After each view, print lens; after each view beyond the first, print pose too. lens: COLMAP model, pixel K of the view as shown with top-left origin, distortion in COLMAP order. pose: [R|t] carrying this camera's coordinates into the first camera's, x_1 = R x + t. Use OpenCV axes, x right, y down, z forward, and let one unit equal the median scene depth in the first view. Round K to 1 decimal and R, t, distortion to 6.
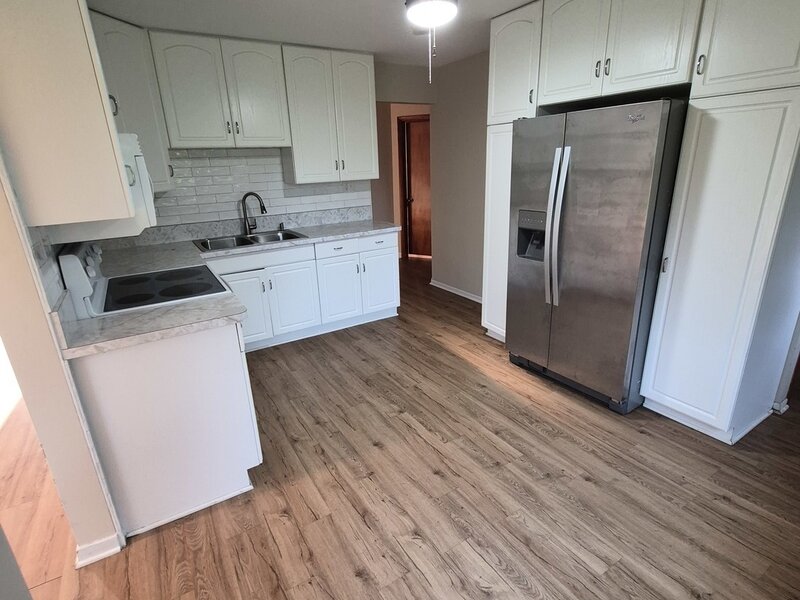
lens RADIAL K [[415.6, 0, 397.0], [0, 415.6, 298.9], [0, 0, 1]] dist [0.000428, 0.001096]
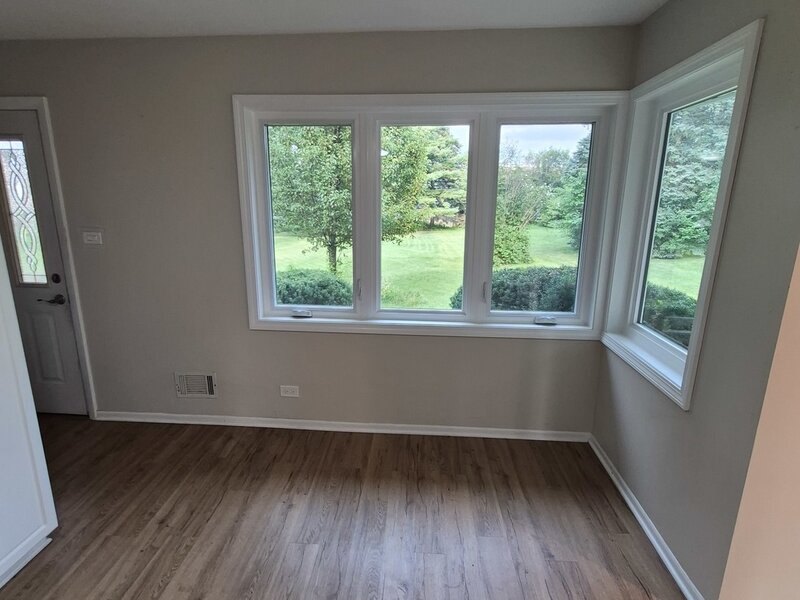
lens RADIAL K [[415.6, 0, 394.1], [0, 415.6, 297.8], [0, 0, 1]] dist [0.000428, 0.001096]
pose [[-0.811181, -0.106356, 0.575043, -0.181691], [0.204324, 0.869804, 0.449102, -0.272232], [-0.547939, 0.481798, -0.683837, 0.785129]]
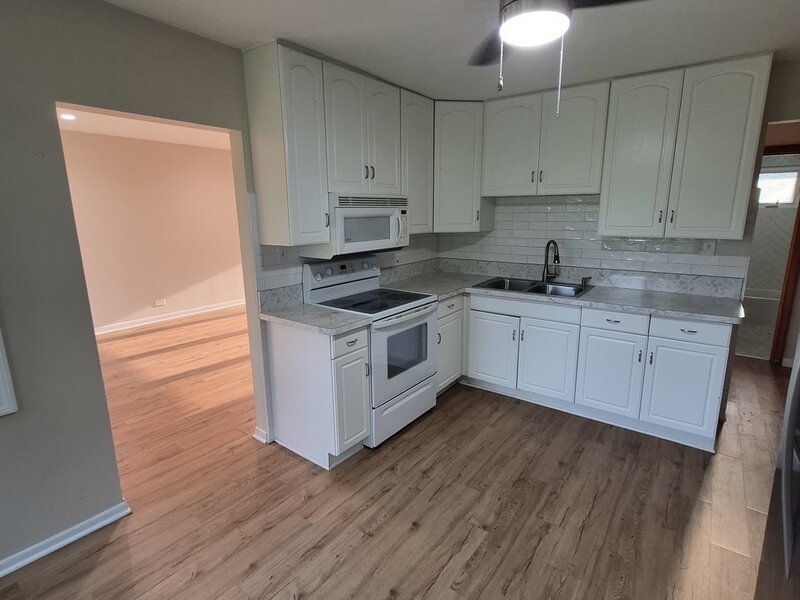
lens RADIAL K [[415.6, 0, 392.5], [0, 415.6, 299.4], [0, 0, 1]] dist [0.000428, 0.001096]
pose [[0.357947, 0.229020, -0.905220, 0.544890], [-0.301842, 0.945785, 0.119927, -0.172436], [0.883609, 0.230306, 0.407669, 0.415743]]
